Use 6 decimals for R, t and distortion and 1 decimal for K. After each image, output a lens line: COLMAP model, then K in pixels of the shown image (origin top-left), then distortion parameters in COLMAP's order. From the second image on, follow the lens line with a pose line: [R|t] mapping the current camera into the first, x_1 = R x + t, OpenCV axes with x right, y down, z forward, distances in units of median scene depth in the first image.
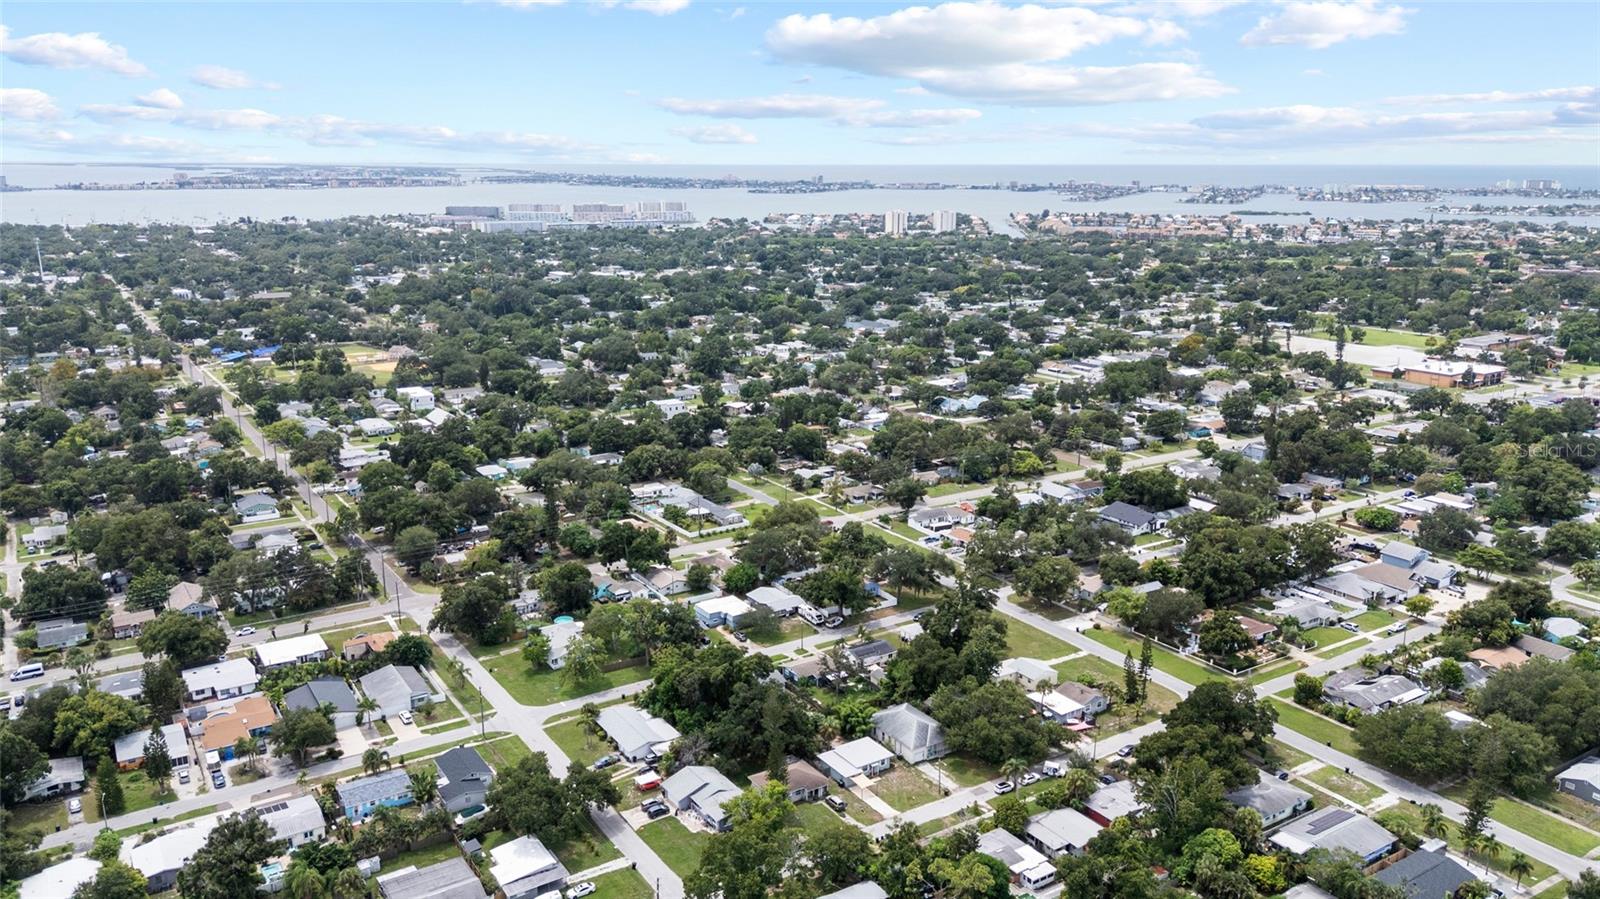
lens RADIAL K [[1172.8, 0, 800.0], [0, 1172.8, 449.5], [0, 0, 1]] dist [0.070929, -0.058659]
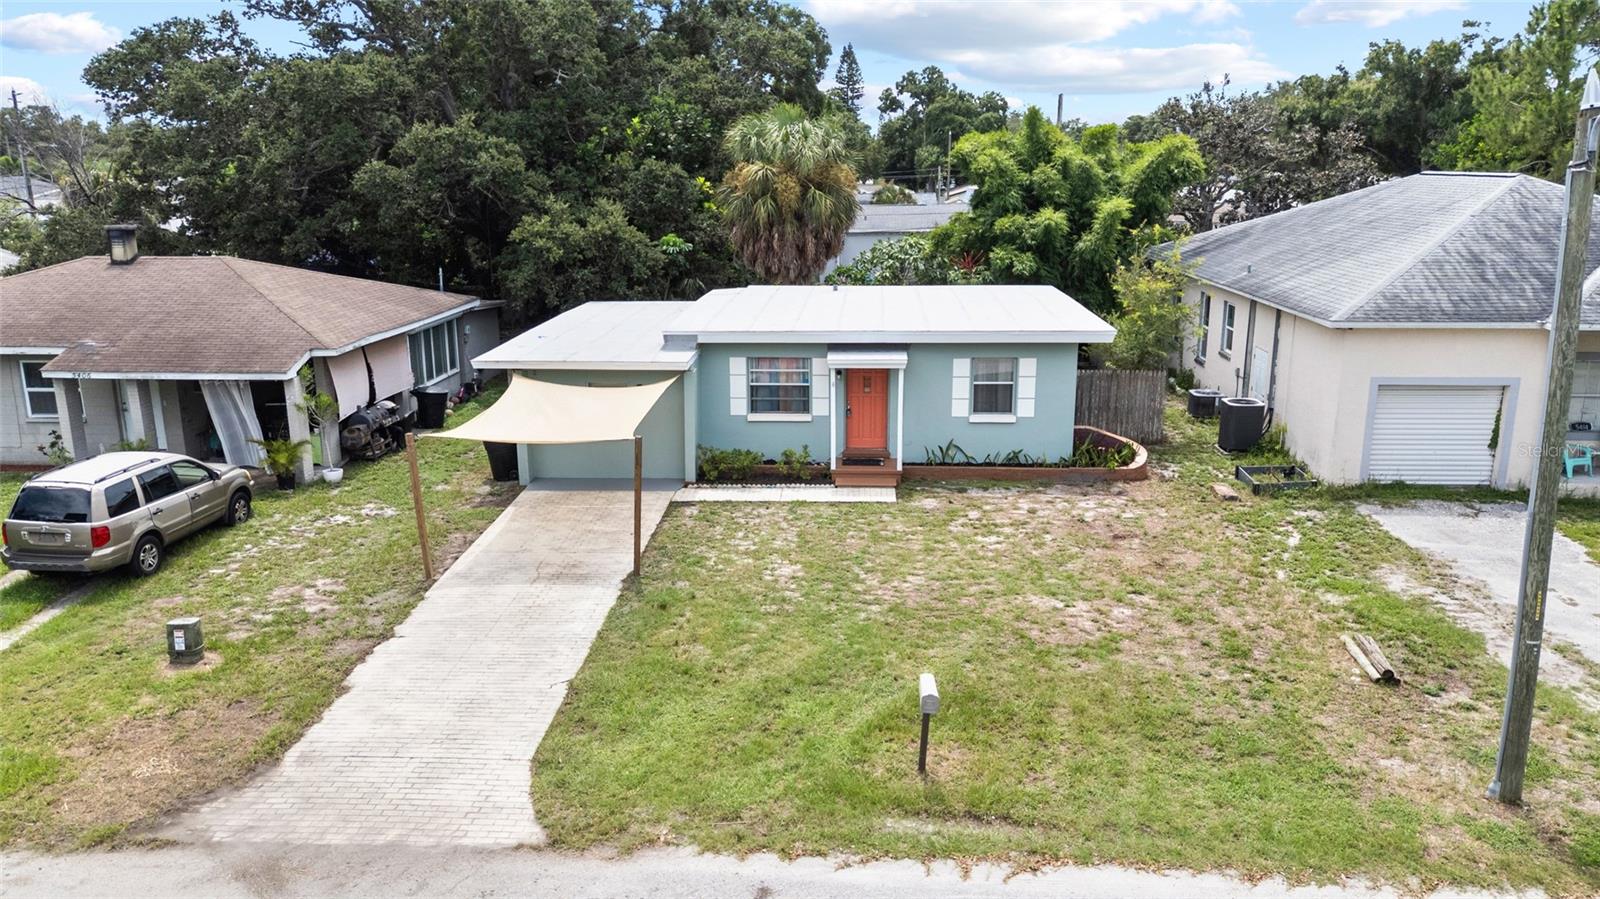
lens RADIAL K [[1172.8, 0, 800.0], [0, 1172.8, 449.5], [0, 0, 1]] dist [0.070929, -0.058659]
pose [[0.800158, 0.133574, -0.584727, 0.116839], [-0.129209, 0.990385, 0.049429, 0.264123], [0.585707, 0.036001, 0.809723, 0.890932]]
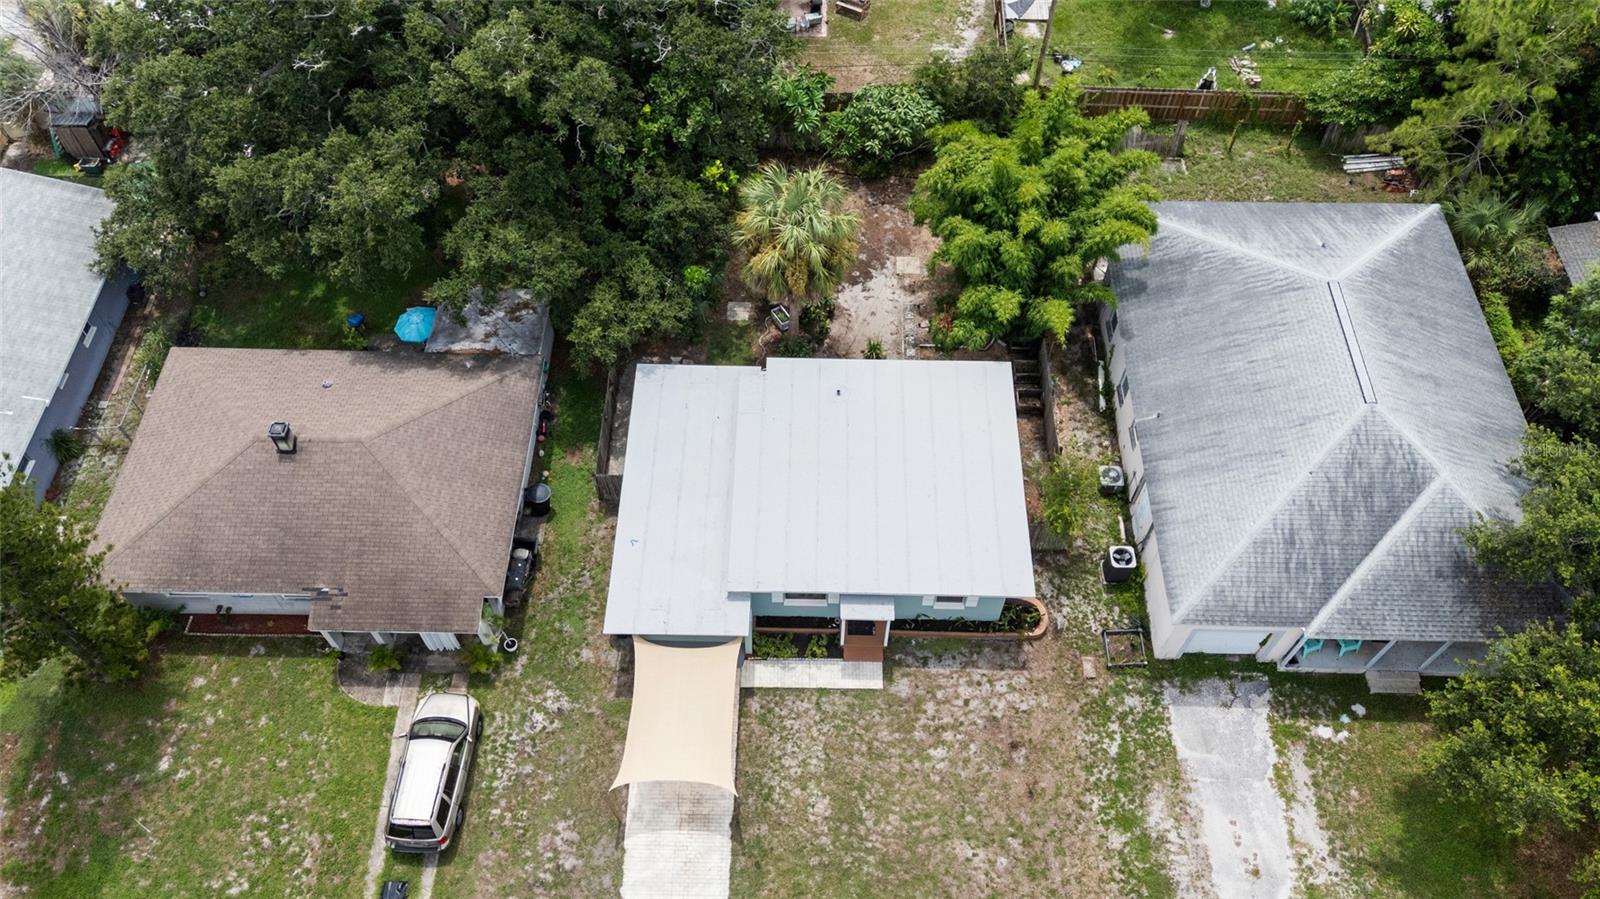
lens RADIAL K [[1172.8, 0, 800.0], [0, 1172.8, 449.5], [0, 0, 1]] dist [0.070929, -0.058659]
pose [[0.823807, 0.469134, -0.318208, 0.092402], [-0.131333, 0.704021, 0.697930, 0.142589], [0.551447, -0.533168, 0.641590, 0.885706]]
